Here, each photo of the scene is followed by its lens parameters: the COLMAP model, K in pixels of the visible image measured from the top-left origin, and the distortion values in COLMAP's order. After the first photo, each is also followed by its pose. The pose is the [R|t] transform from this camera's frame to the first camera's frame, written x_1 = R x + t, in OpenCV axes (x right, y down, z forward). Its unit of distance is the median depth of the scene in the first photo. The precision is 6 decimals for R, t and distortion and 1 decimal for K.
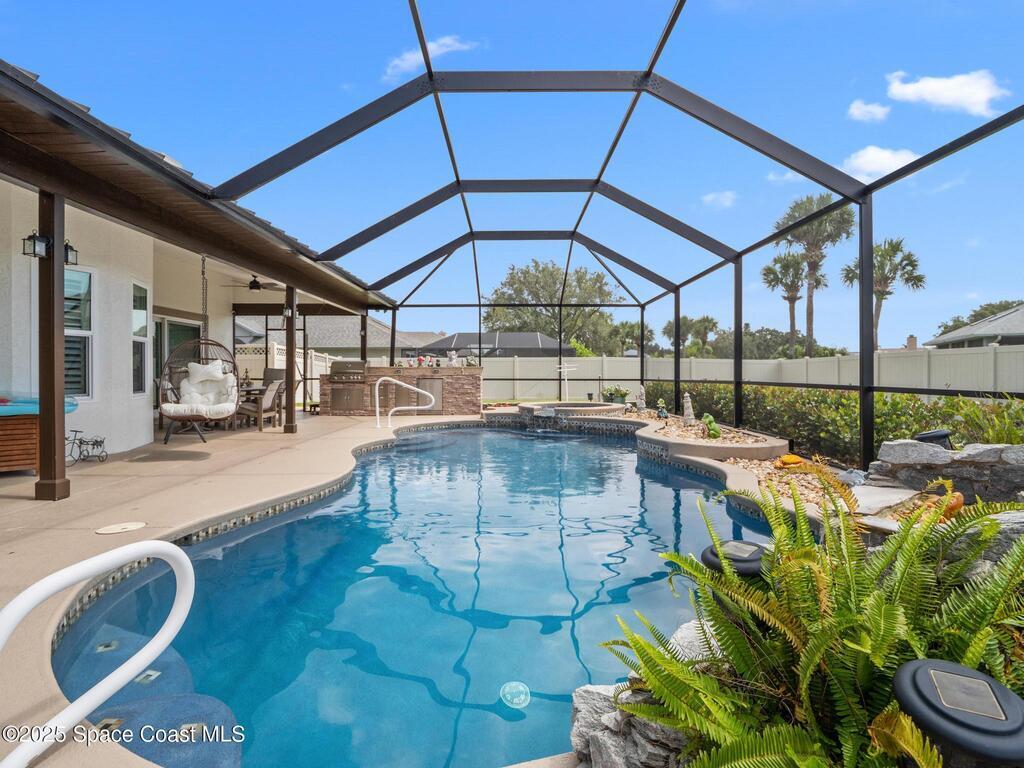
lens RADIAL K [[490.1, 0, 506.6], [0, 490.1, 376.2], [0, 0, 1]] dist [-0.020740, -0.000327]
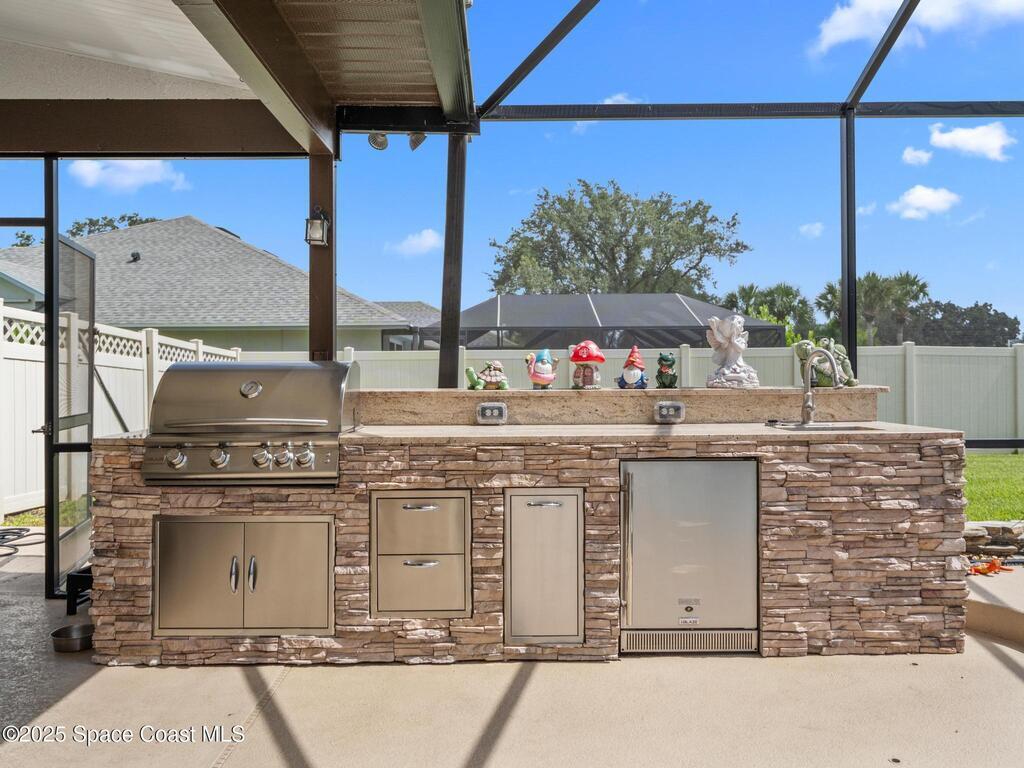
lens RADIAL K [[729.3, 0, 507.6], [0, 729.3, 377.2], [0, 0, 1]] dist [-0.003663, -0.003643]
pose [[0.999904, -0.005457, 0.012744, -0.211947], [0.005465, 0.999985, -0.000572, -0.024532], [-0.012741, 0.000642, 0.999919, 0.669741]]
